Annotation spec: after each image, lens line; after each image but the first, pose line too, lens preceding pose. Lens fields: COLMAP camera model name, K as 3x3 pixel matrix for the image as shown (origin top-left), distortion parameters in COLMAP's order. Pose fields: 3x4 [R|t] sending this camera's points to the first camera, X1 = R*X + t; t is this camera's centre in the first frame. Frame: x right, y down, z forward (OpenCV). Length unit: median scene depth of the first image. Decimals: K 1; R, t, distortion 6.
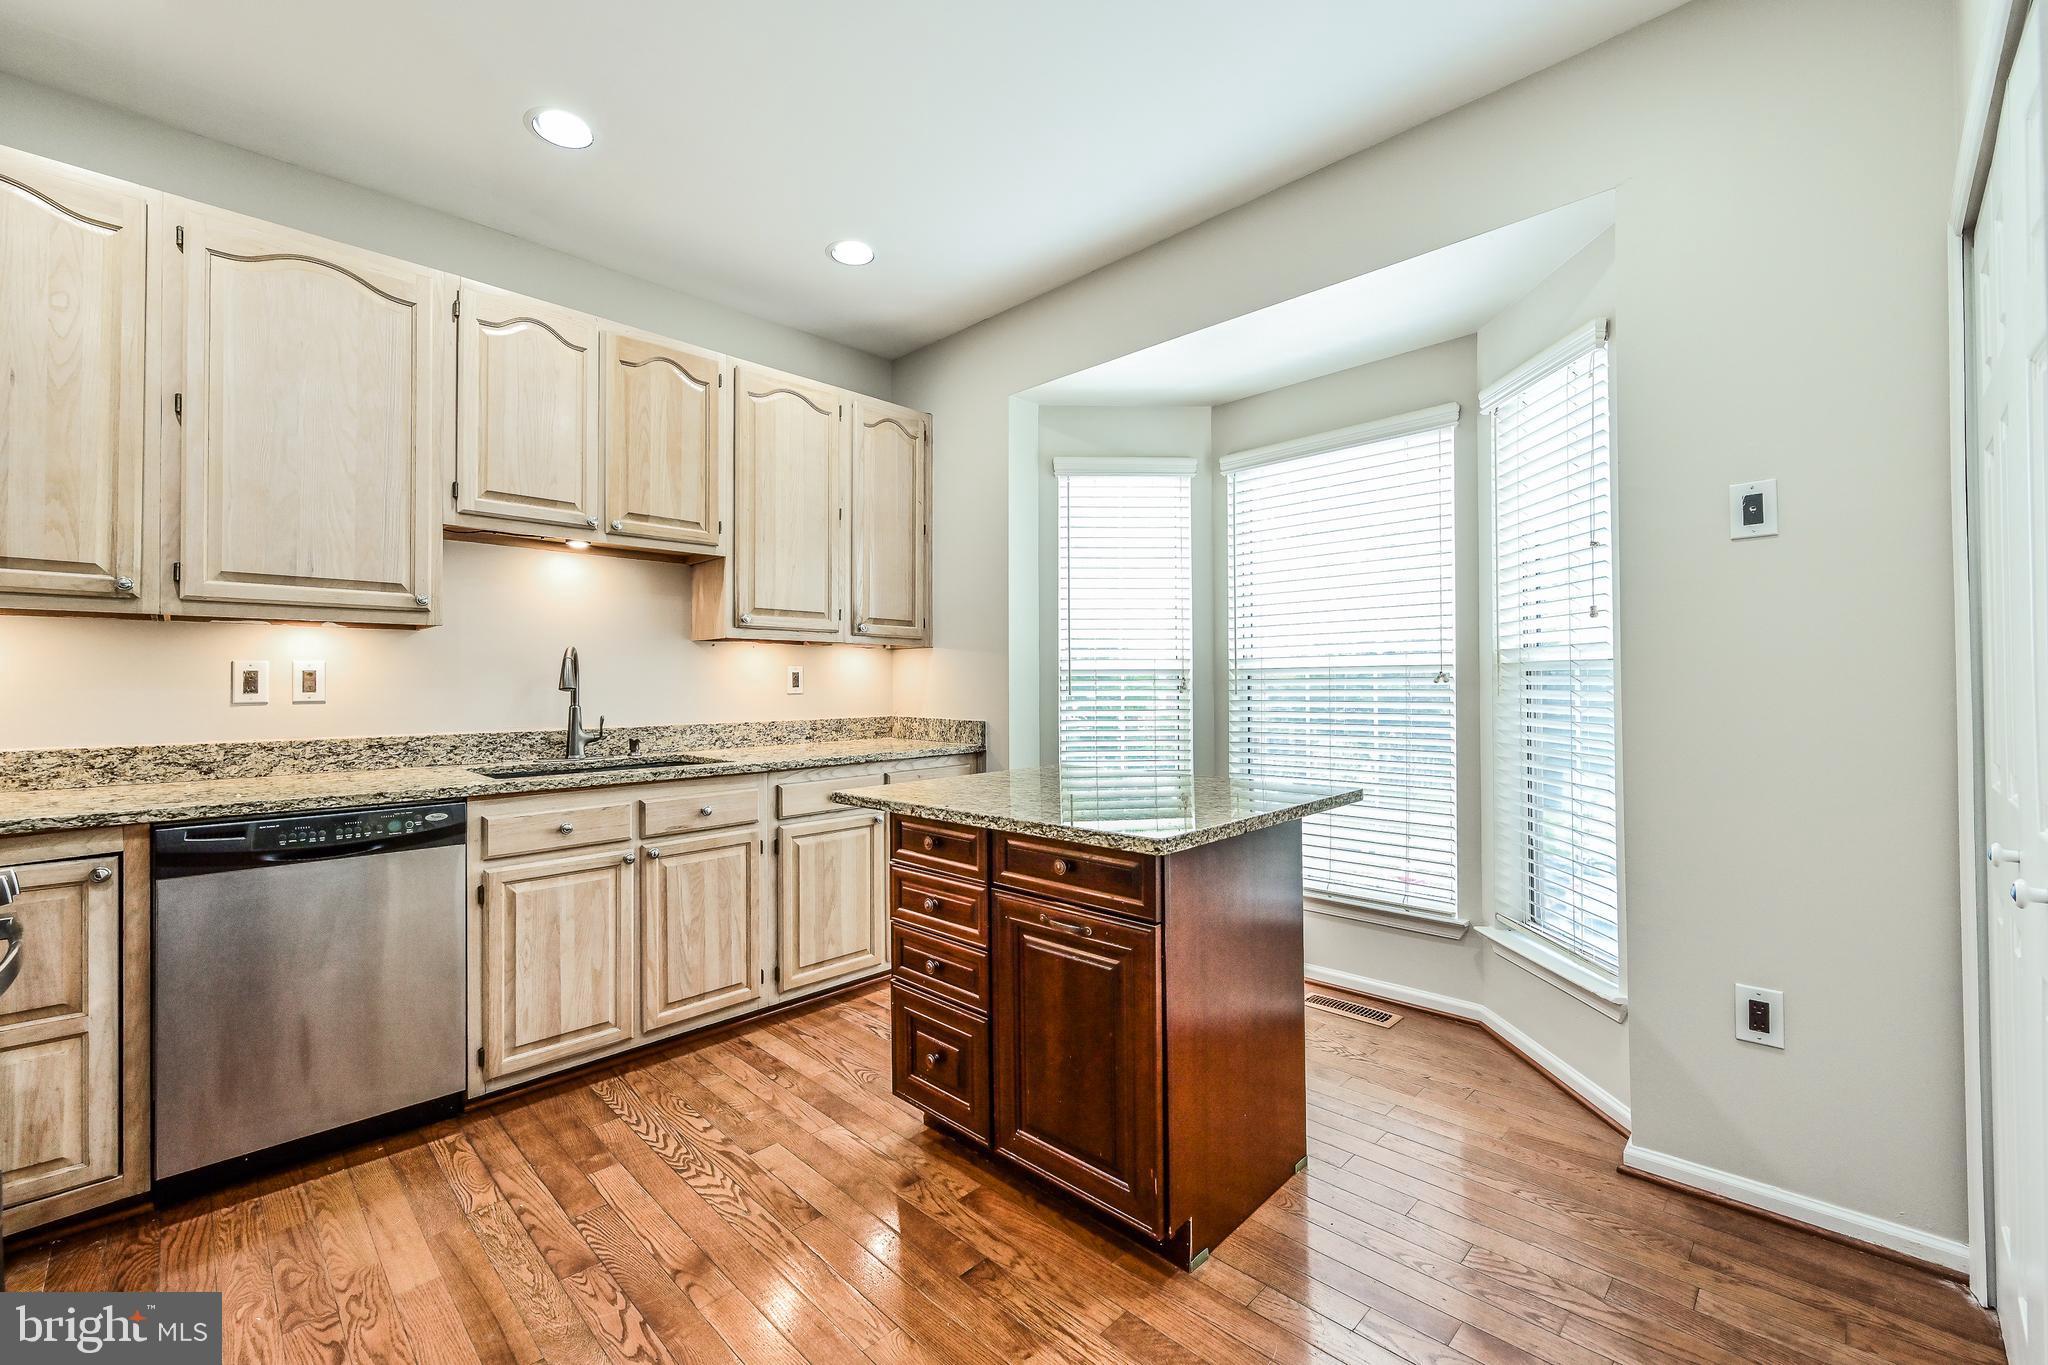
lens RADIAL K [[855.6, 0, 1005.3], [0, 855.6, 674.7], [0, 0, 1]] dist [-0.002189, 0.000397]
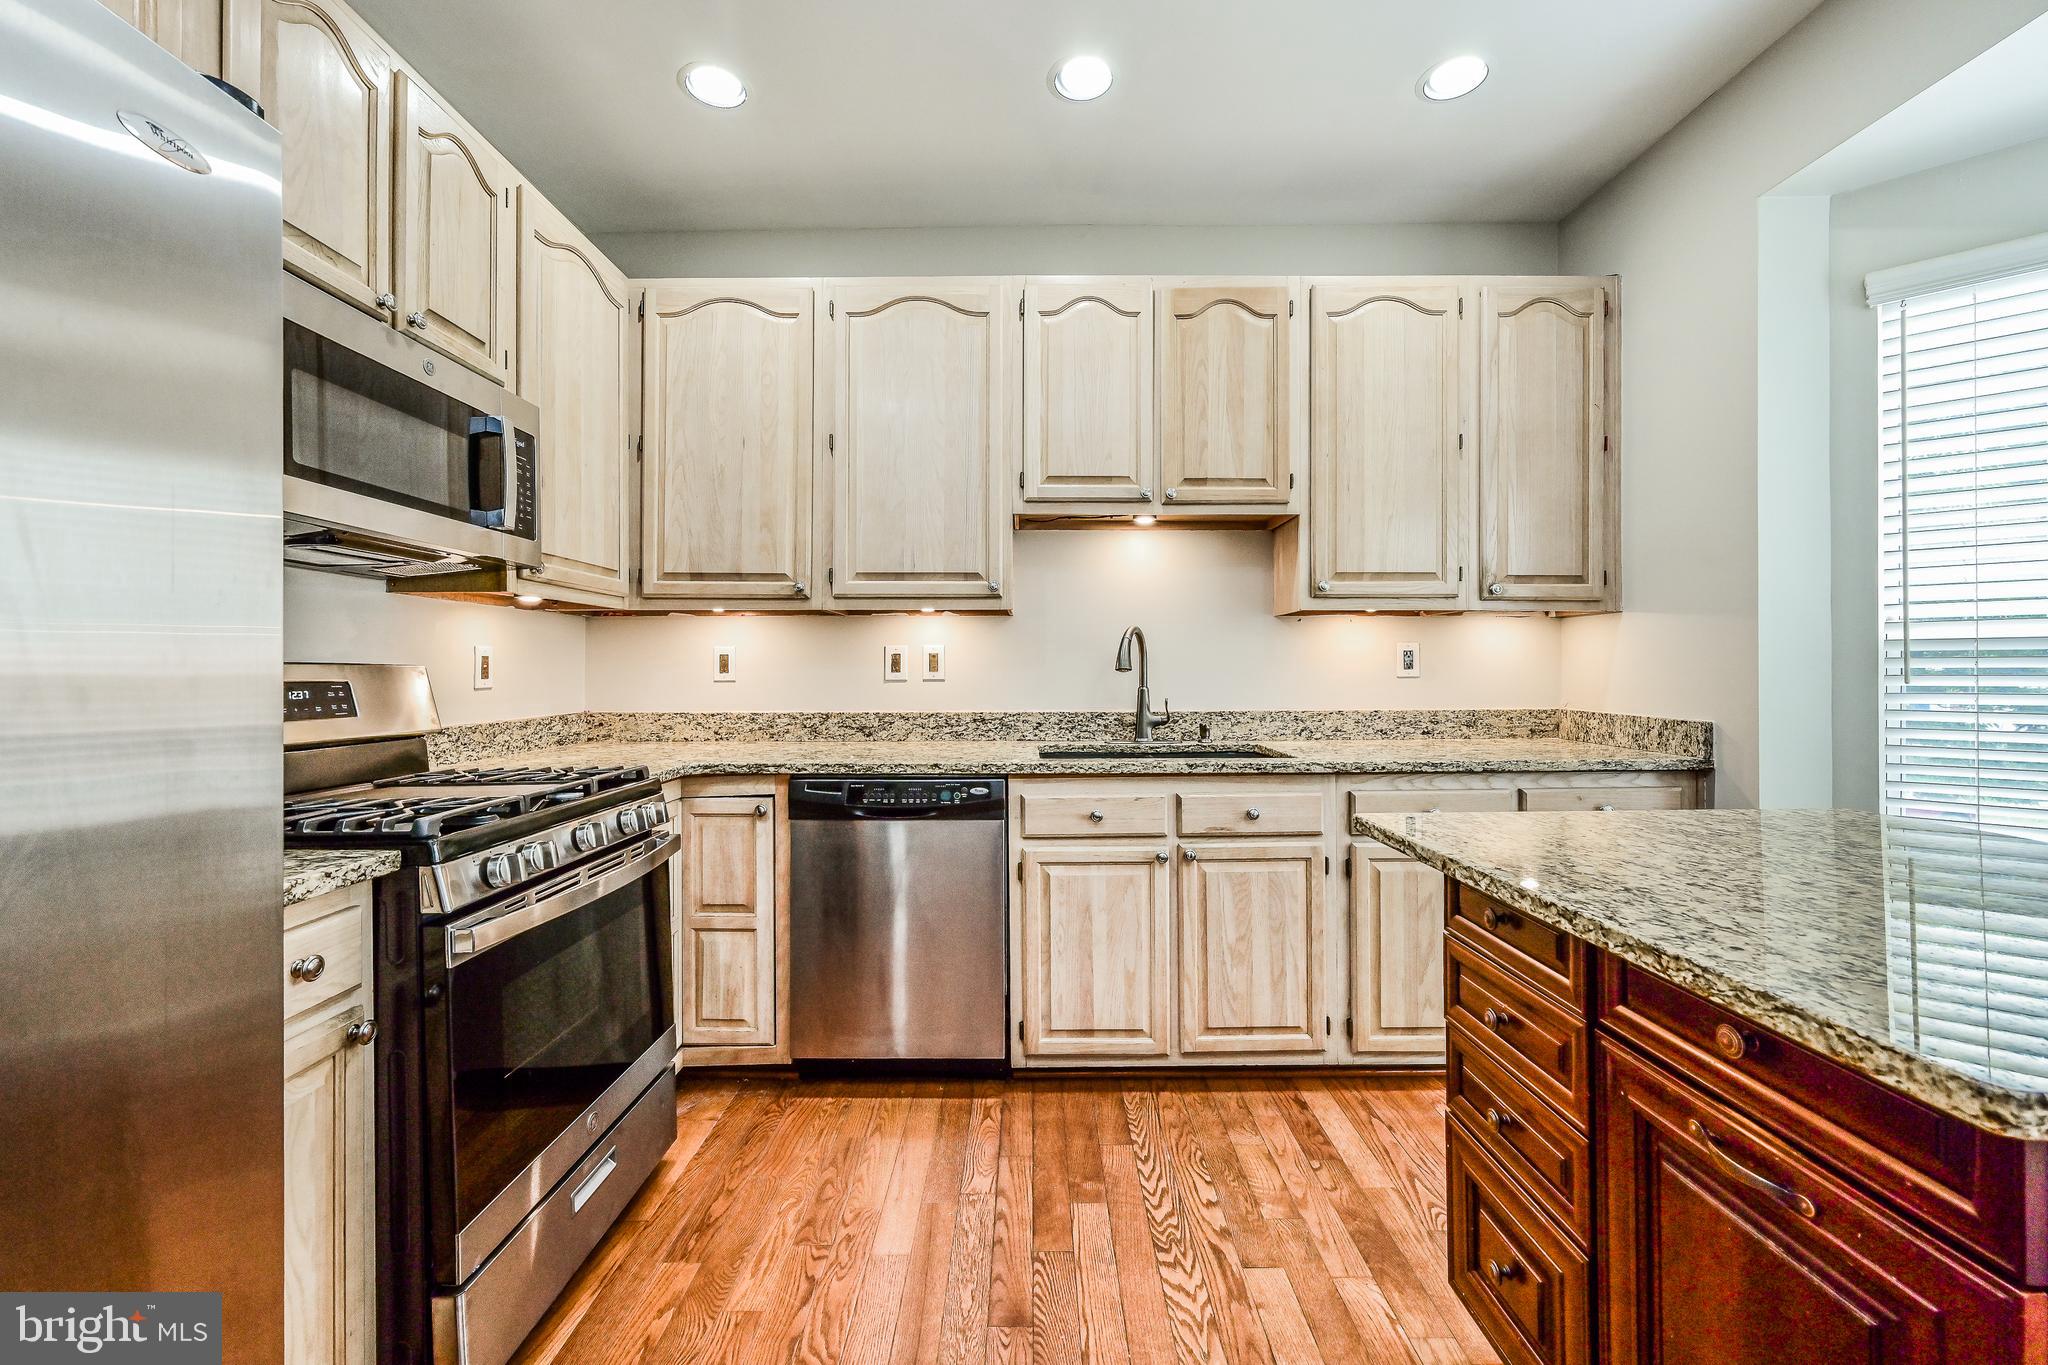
lens RADIAL K [[832.3, 0, 1017.0], [0, 832.3, 665.7], [0, 0, 1]] dist [-0.001560, 0.000680]
pose [[0.699259, -0.000606, -0.714869, 0.083164], [0.006946, 0.999958, 0.005947, 0.006097], [0.714835, -0.009124, 0.699233, 0.276240]]
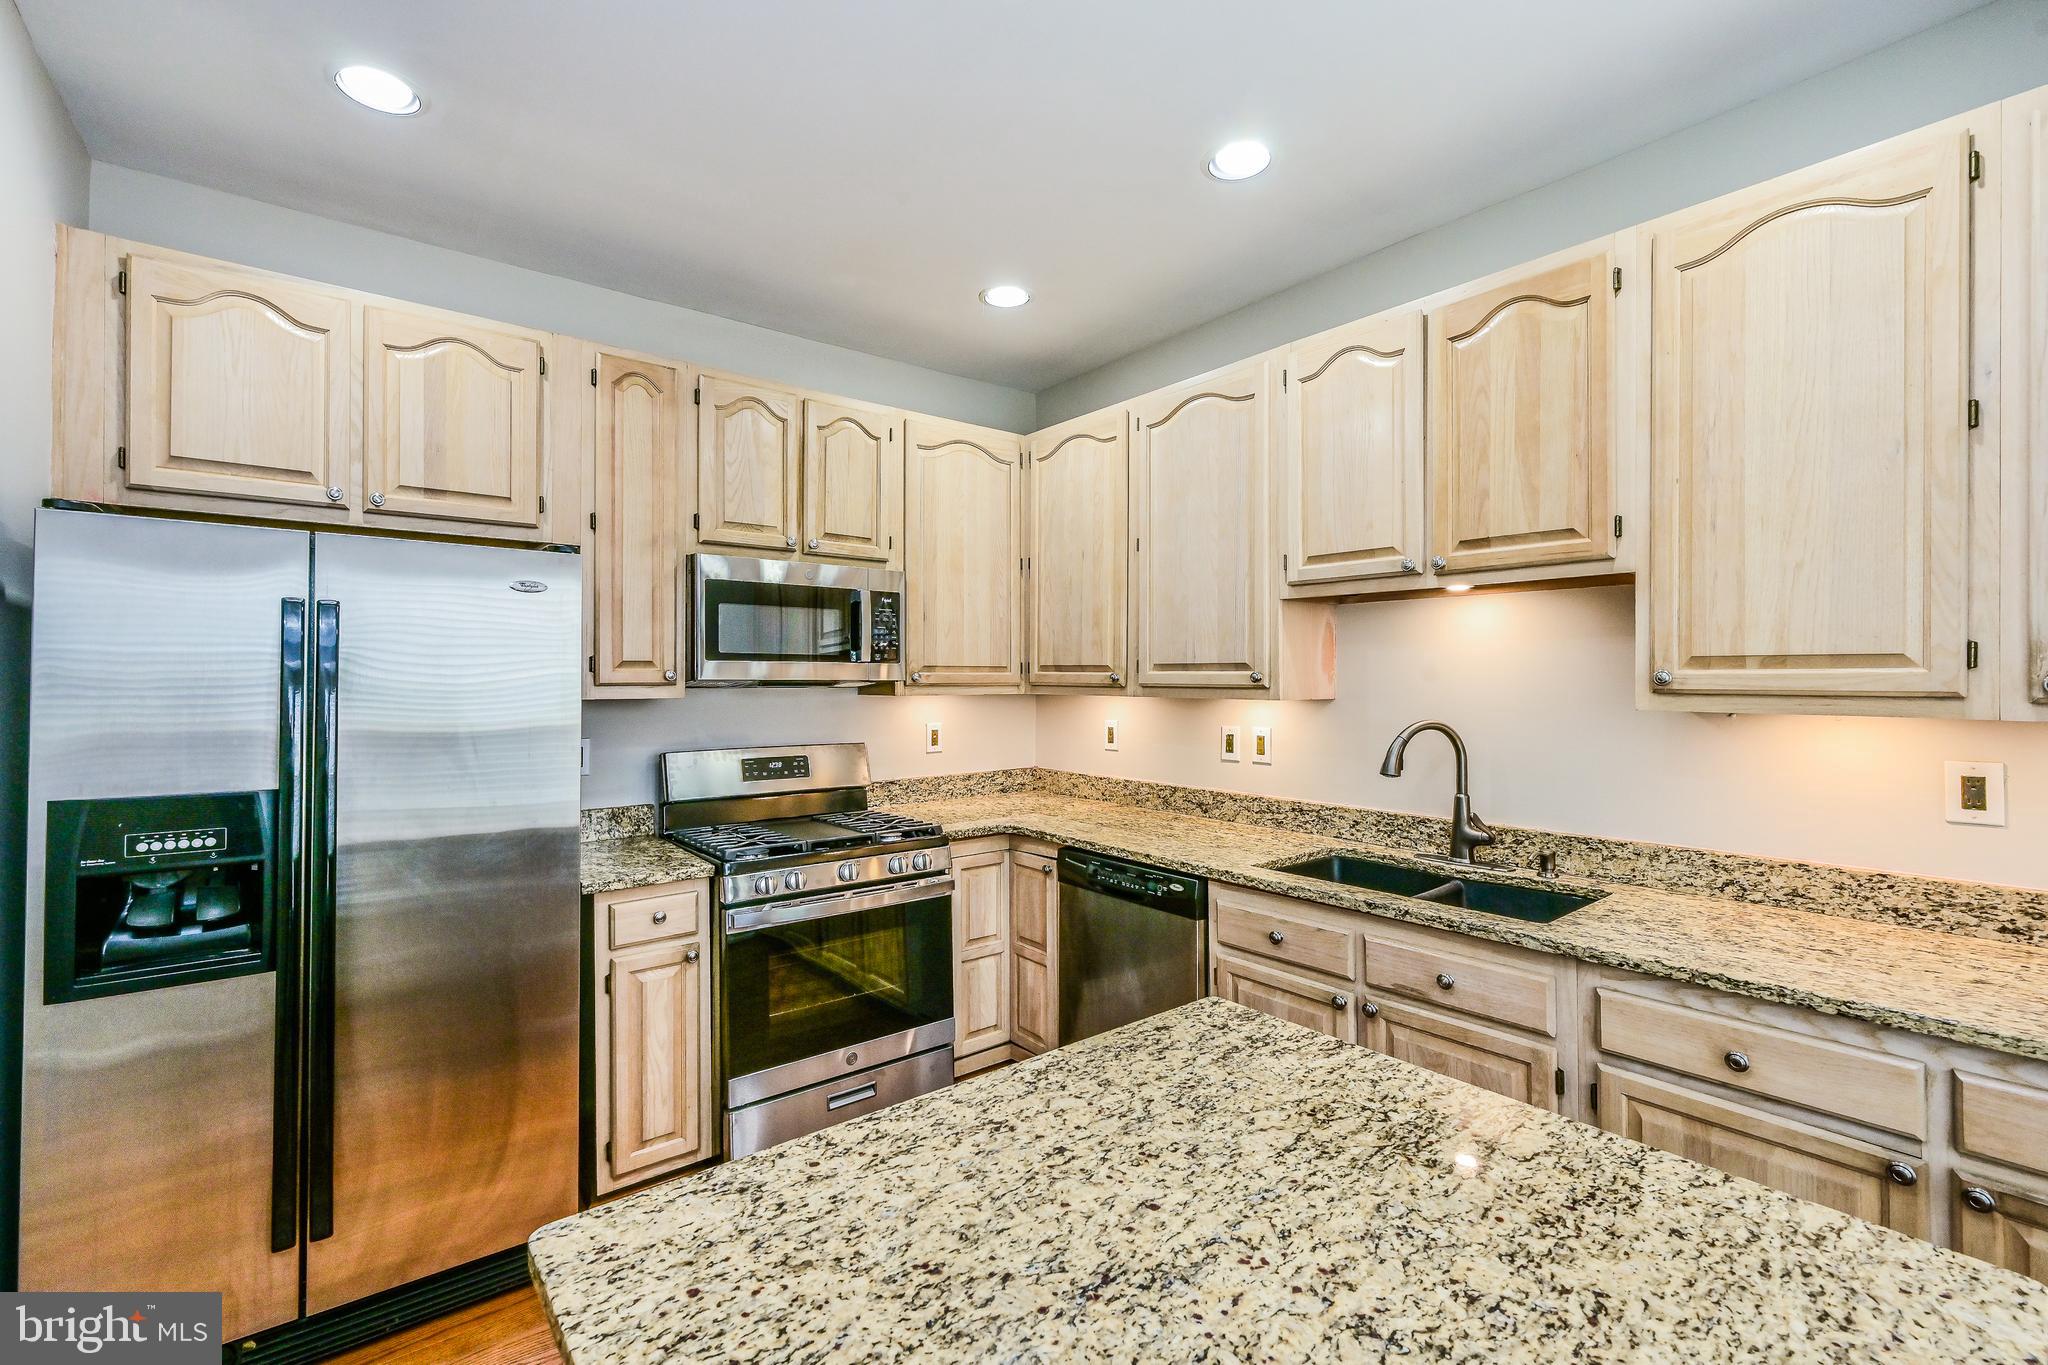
lens RADIAL K [[898.9, 0, 1023.5], [0, 898.9, 667.5], [0, 0, 1]] dist [-0.000128, -0.000299]
pose [[-0.132201, -0.001255, -0.991222, 0.421582], [0.014545, 0.999889, -0.003206, -0.096024], [0.991116, -0.014841, -0.132169, 0.829763]]
